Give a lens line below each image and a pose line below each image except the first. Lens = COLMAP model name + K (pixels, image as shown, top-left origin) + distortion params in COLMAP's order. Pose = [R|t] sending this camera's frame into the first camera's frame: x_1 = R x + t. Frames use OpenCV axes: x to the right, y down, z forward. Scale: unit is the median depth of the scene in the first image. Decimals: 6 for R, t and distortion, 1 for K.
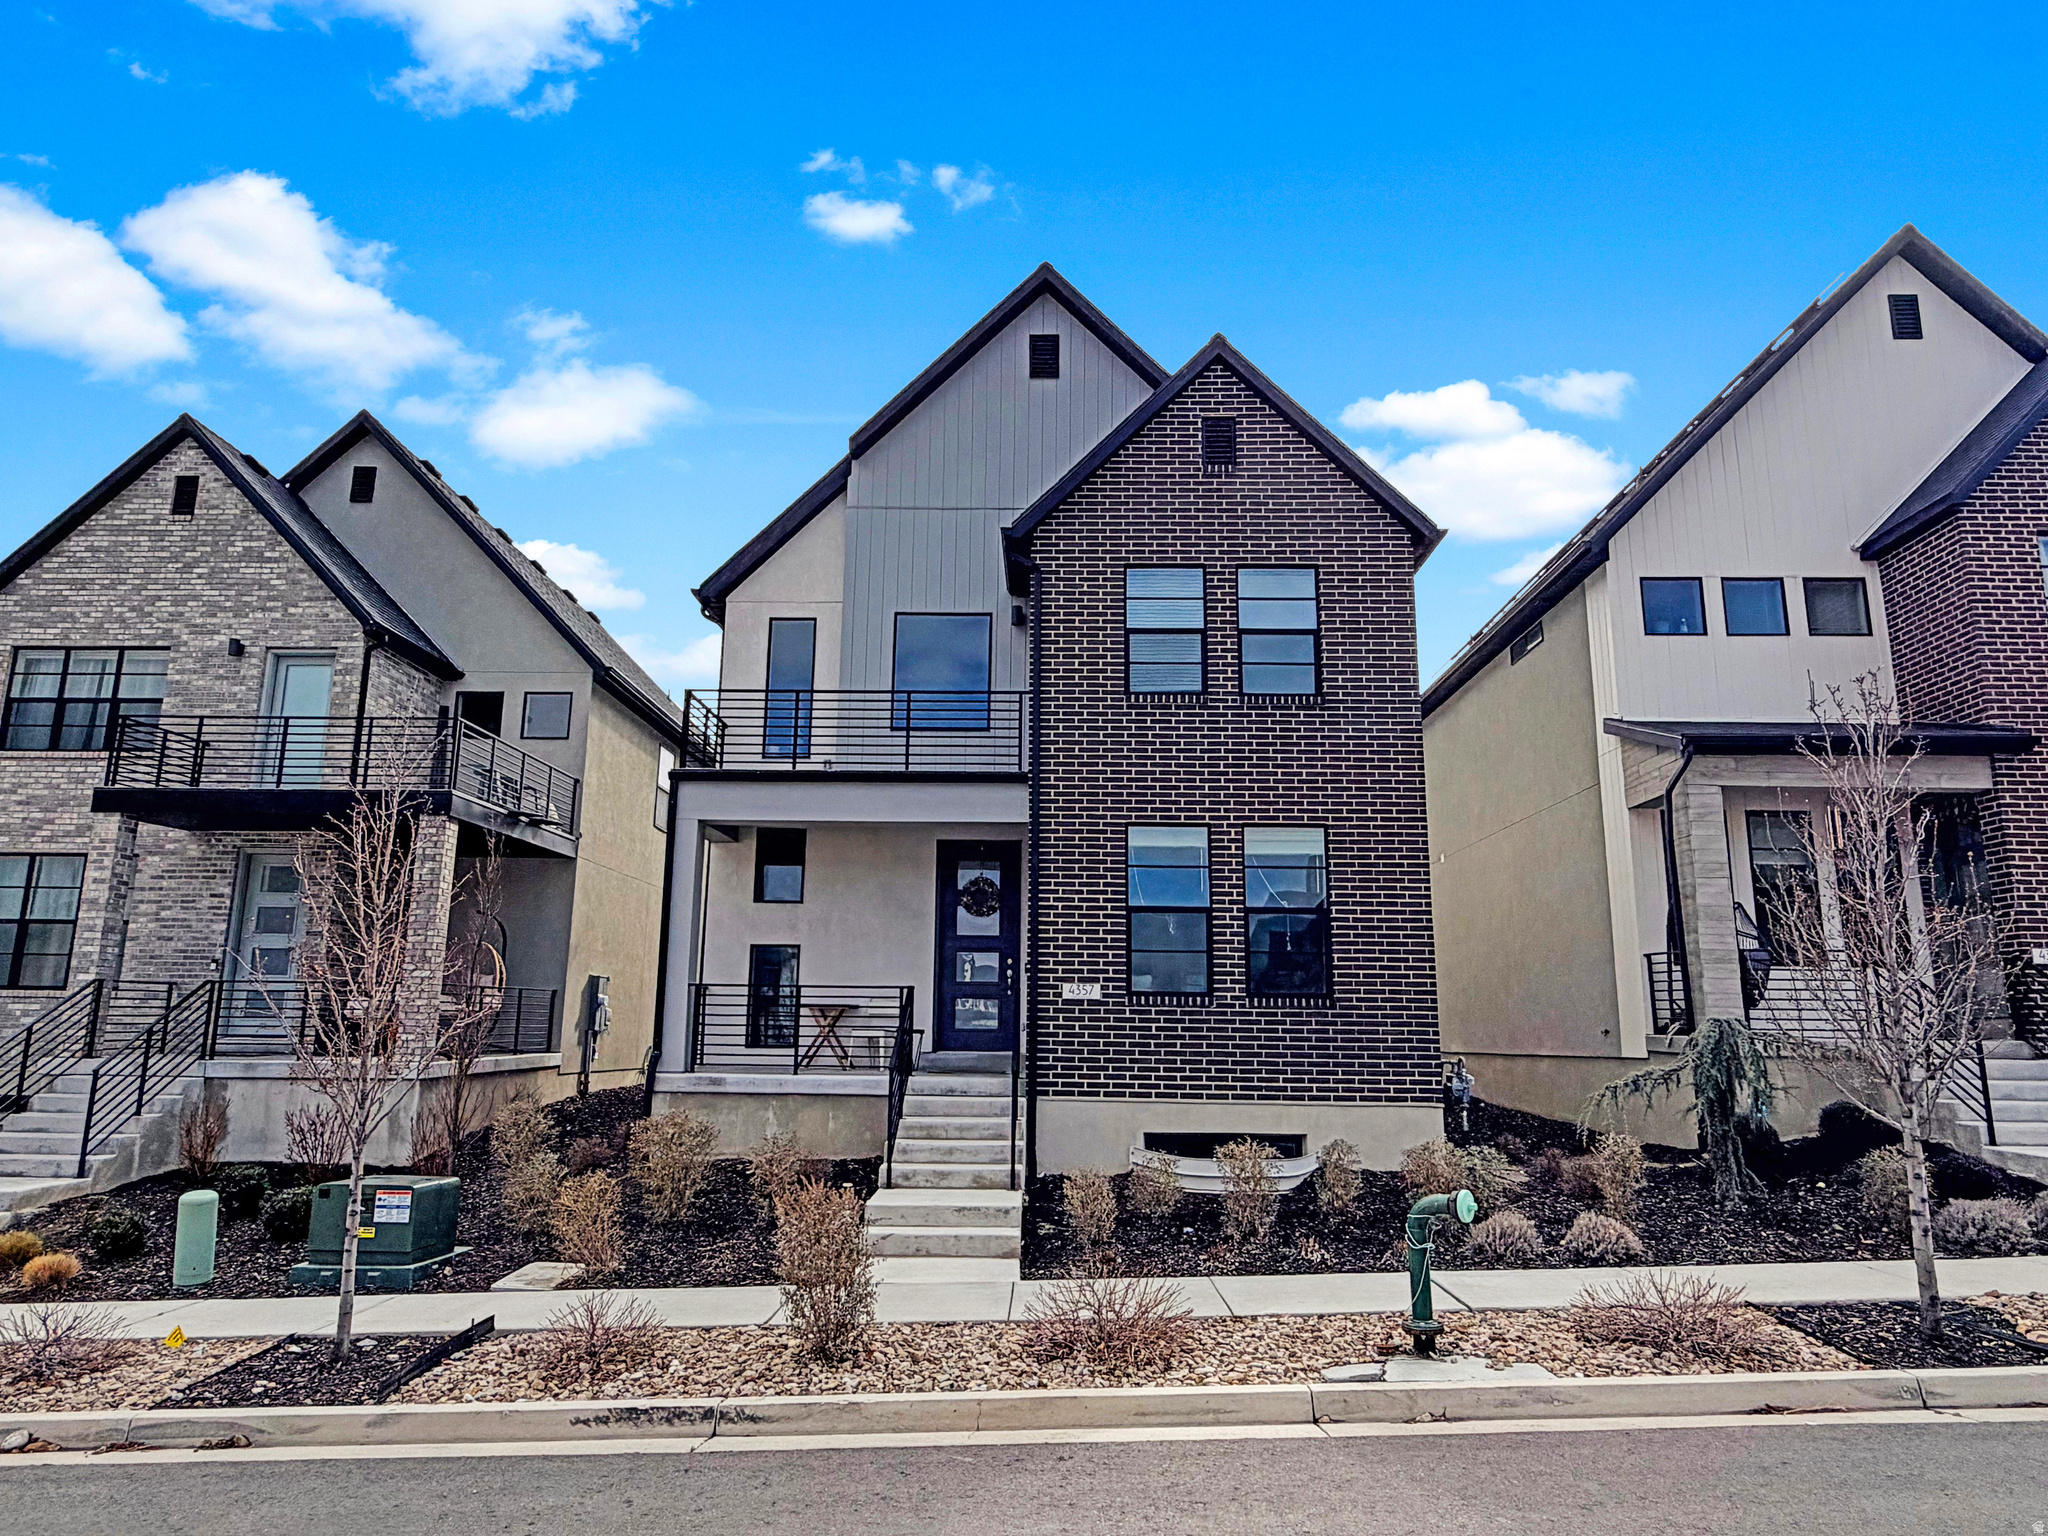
lens RADIAL K [[1235.2, 0, 1034.1], [0, 1235.2, 781.8], [0, 0, 1]] dist [0.002403, -0.000918]
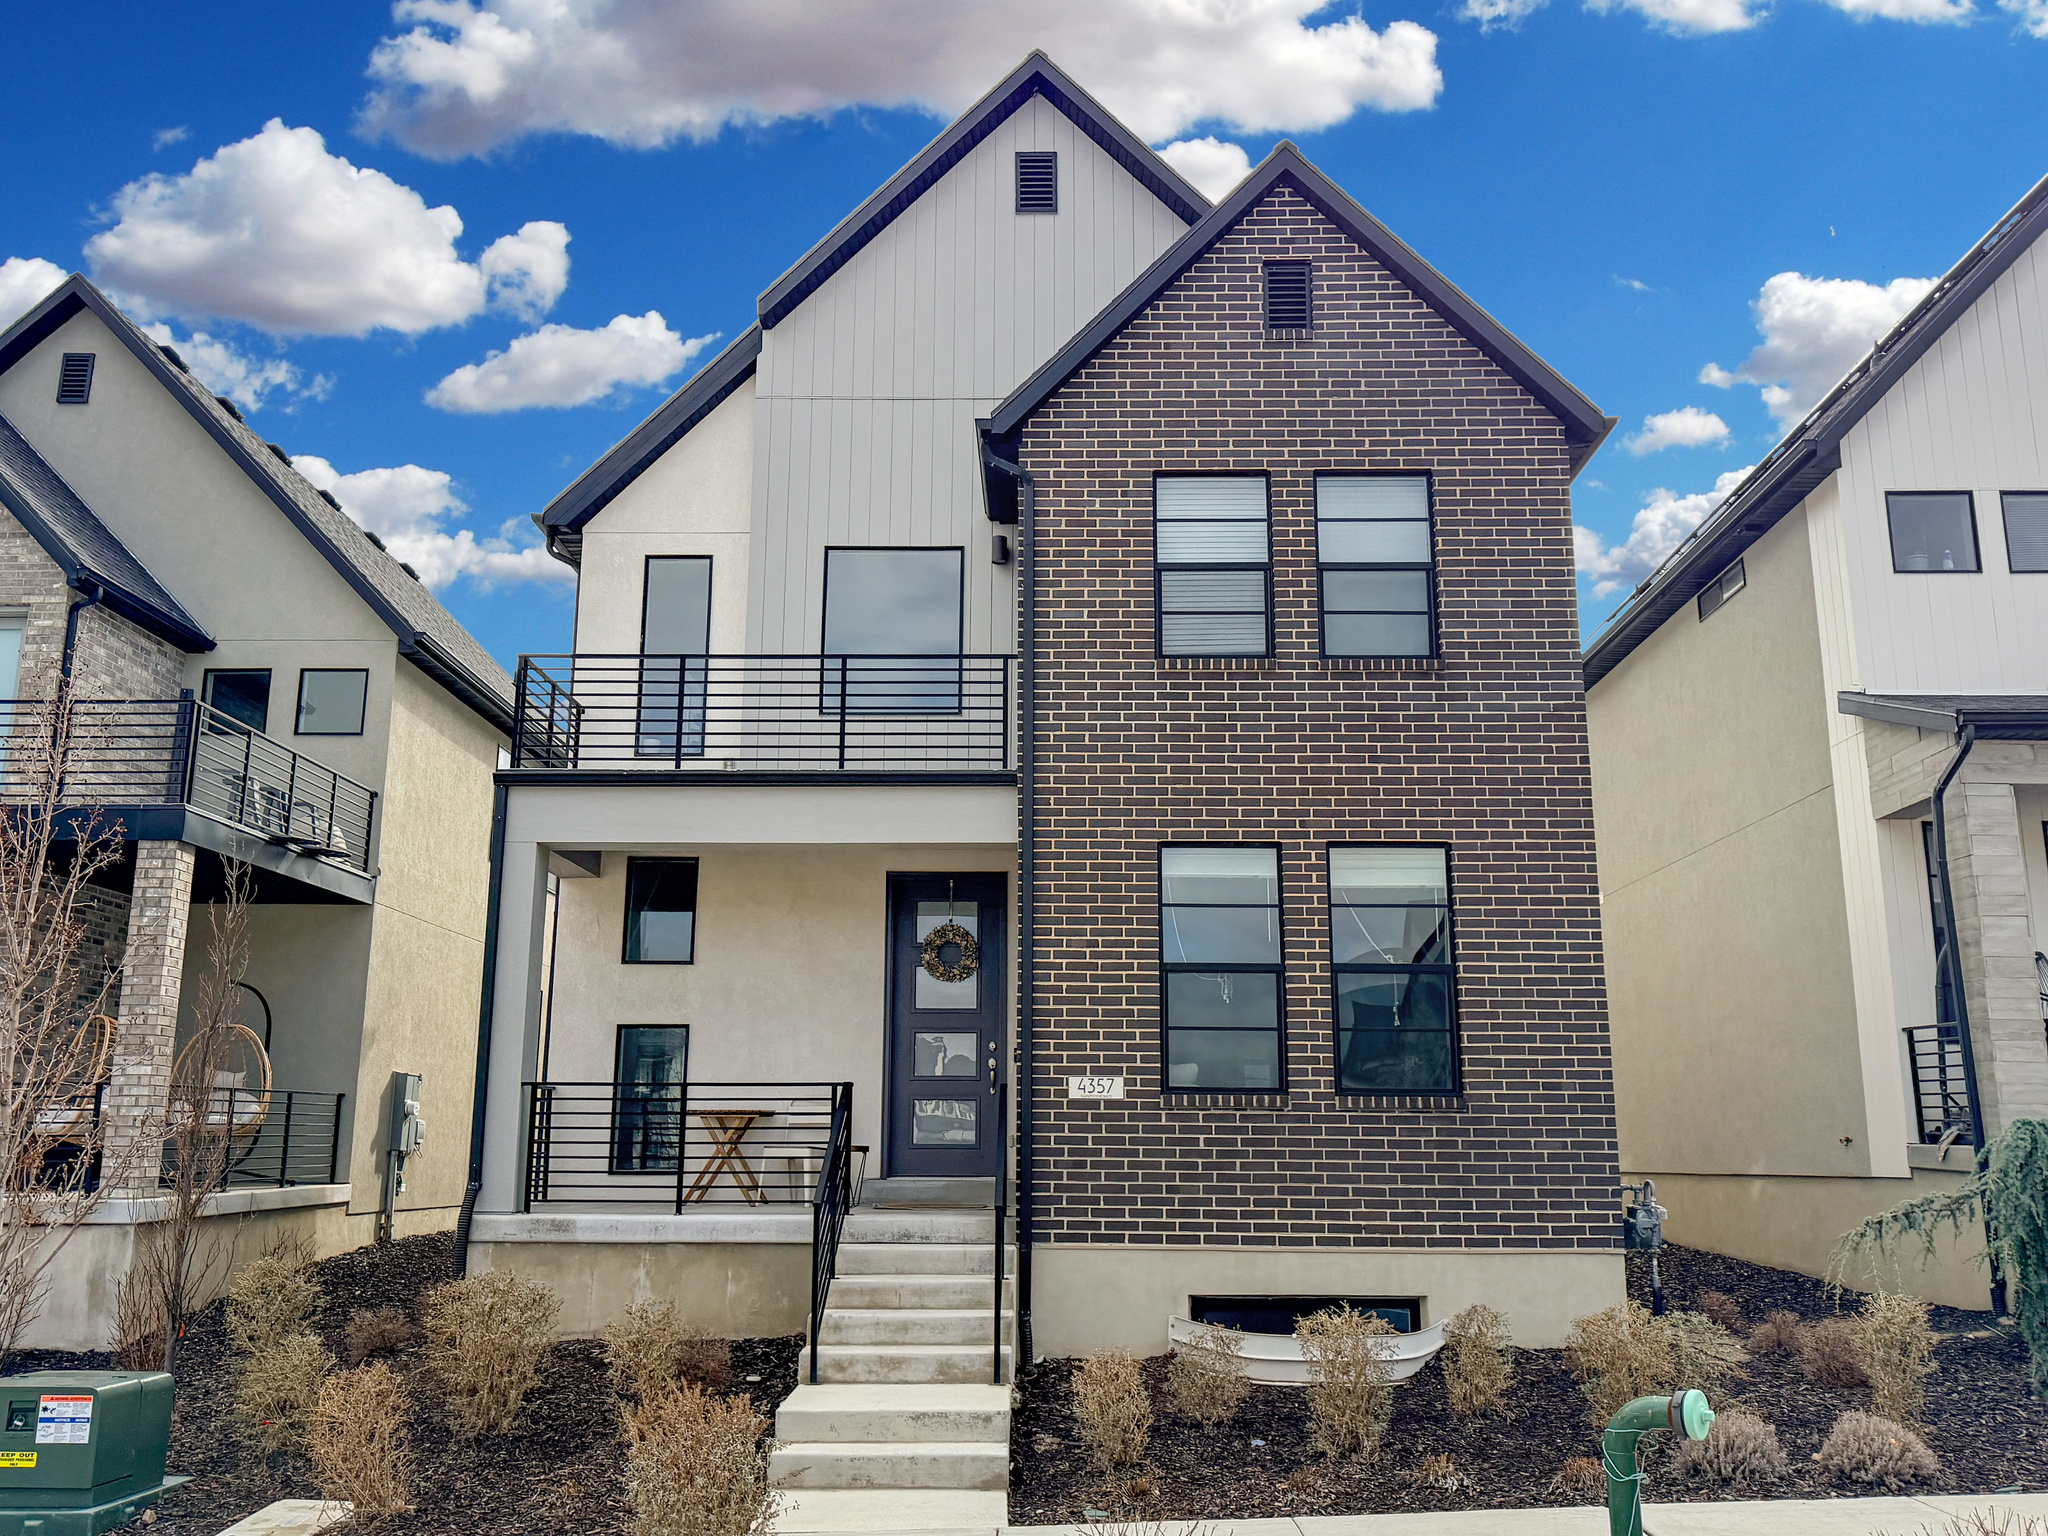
lens RADIAL K [[1677.4, 0, 1043.5], [0, 1677.4, 769.5], [0, 0, 1]] dist [0.010128, -0.028606]
pose [[0.999932, -0.006101, 0.009896, 0.000930], [0.006313, 0.999749, -0.021505, 0.011642], [-0.009762, 0.021566, 0.999720, 0.060725]]
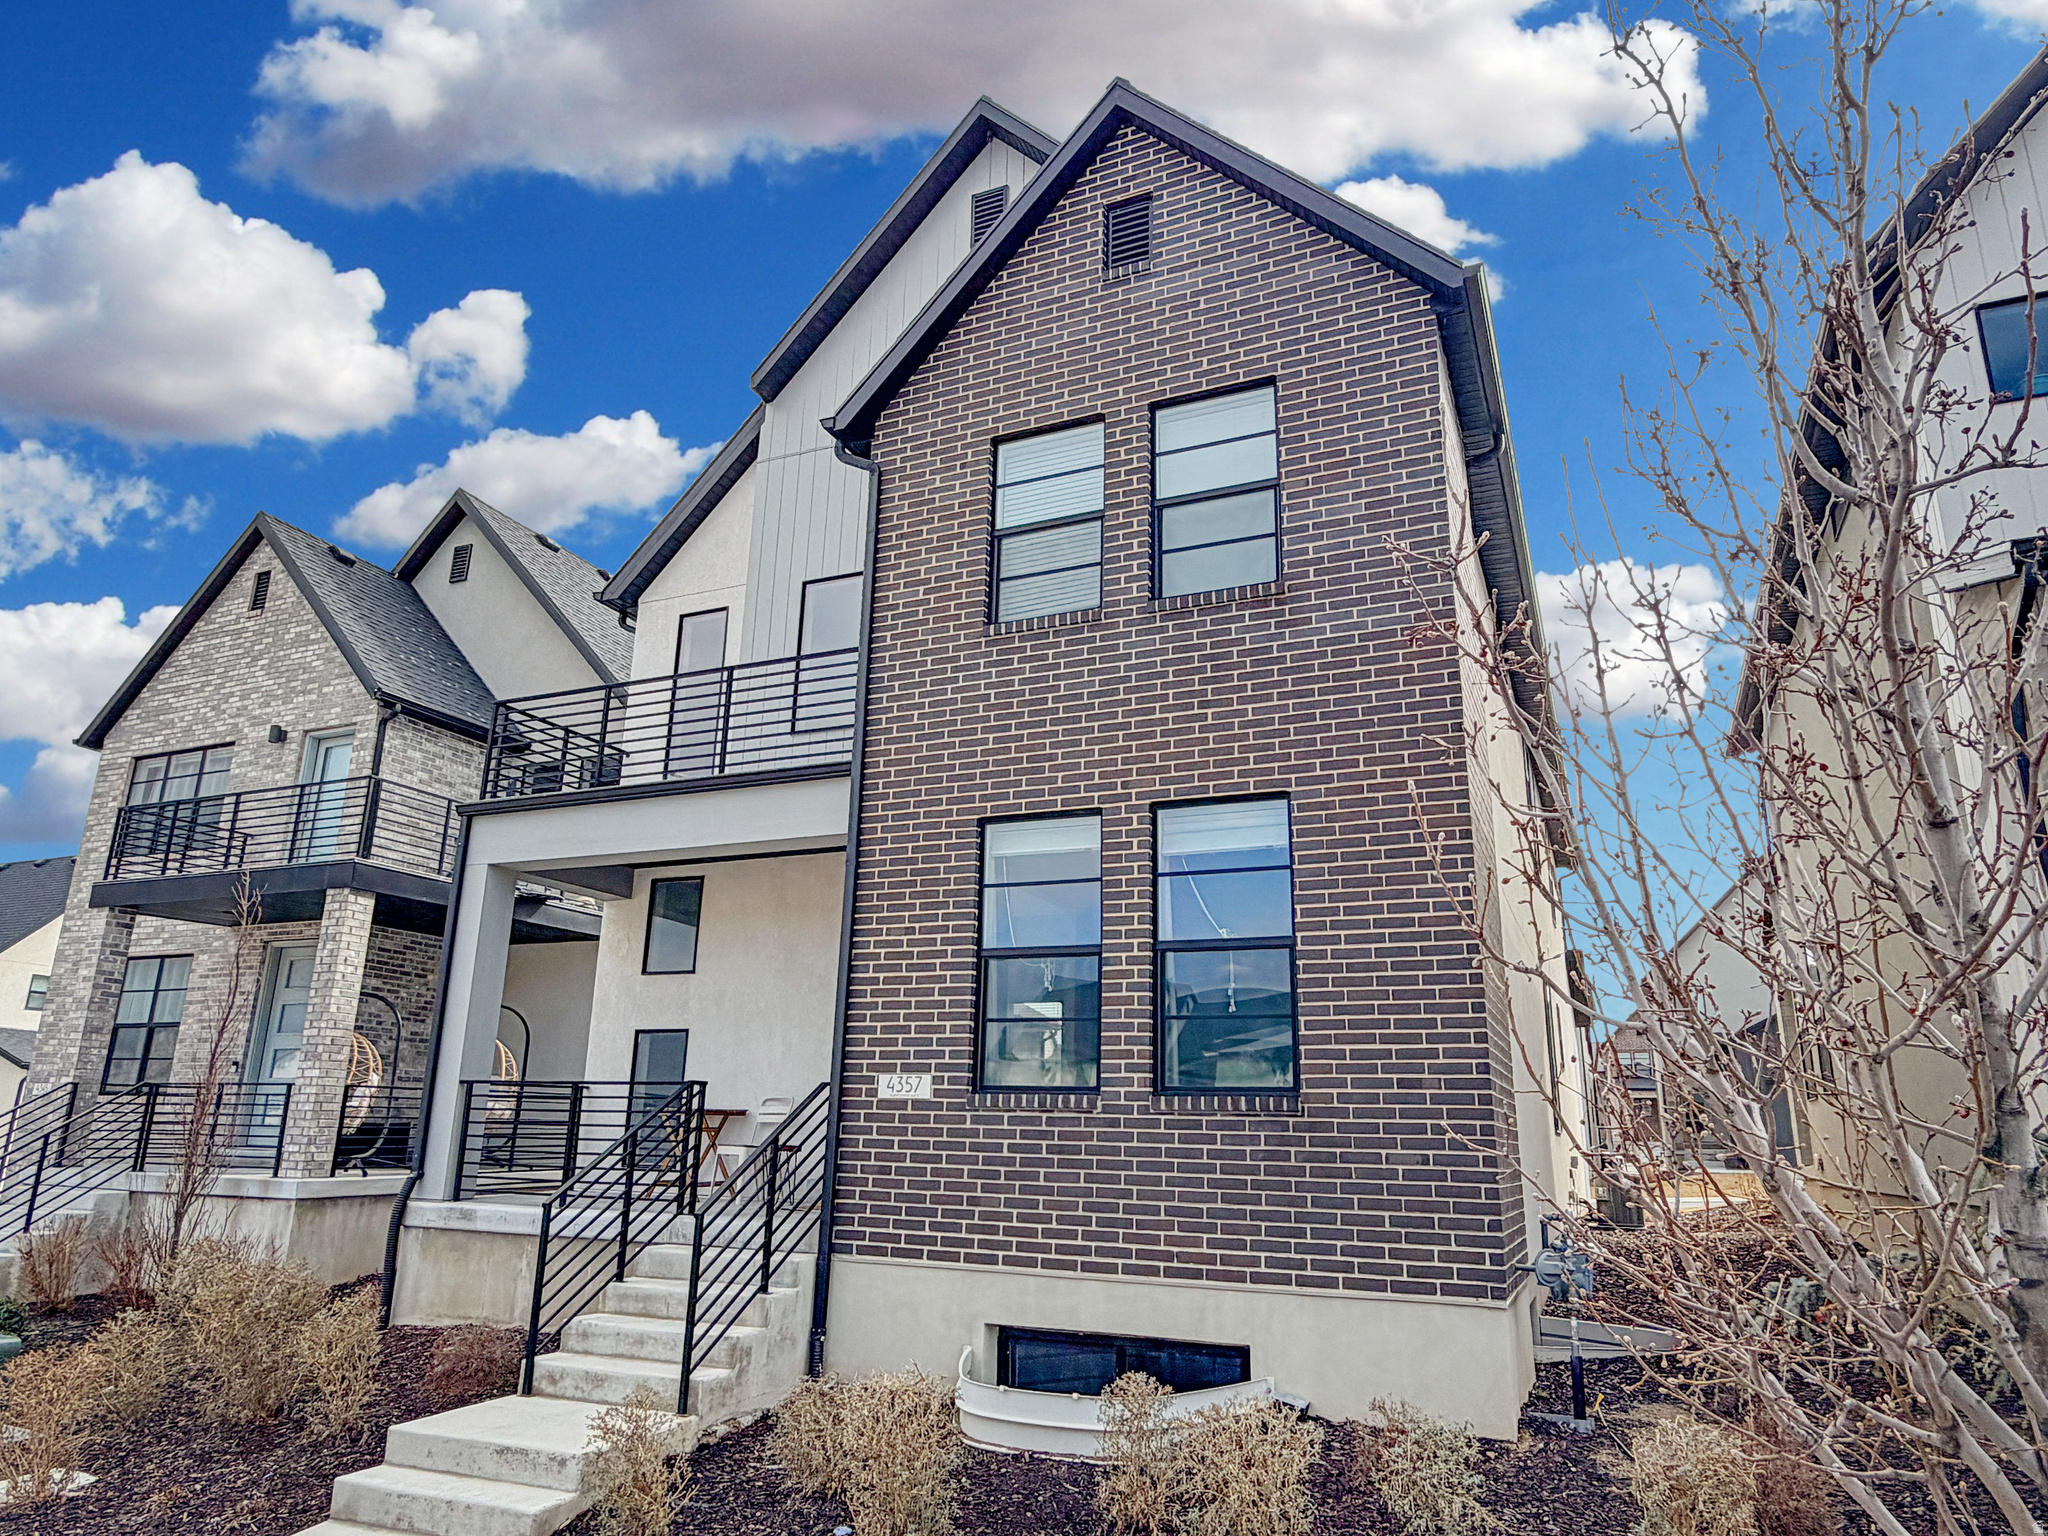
lens RADIAL K [[1293.9, 0, 1016.2], [0, 1293.9, 774.5], [0, 0, 1]] dist [-0.014982, 0.012523]
pose [[0.923128, -0.097545, -0.371913, 0.330731], [0.067118, 0.993314, -0.093932, 0.071700], [0.378589, 0.061749, 0.923503, 0.373798]]
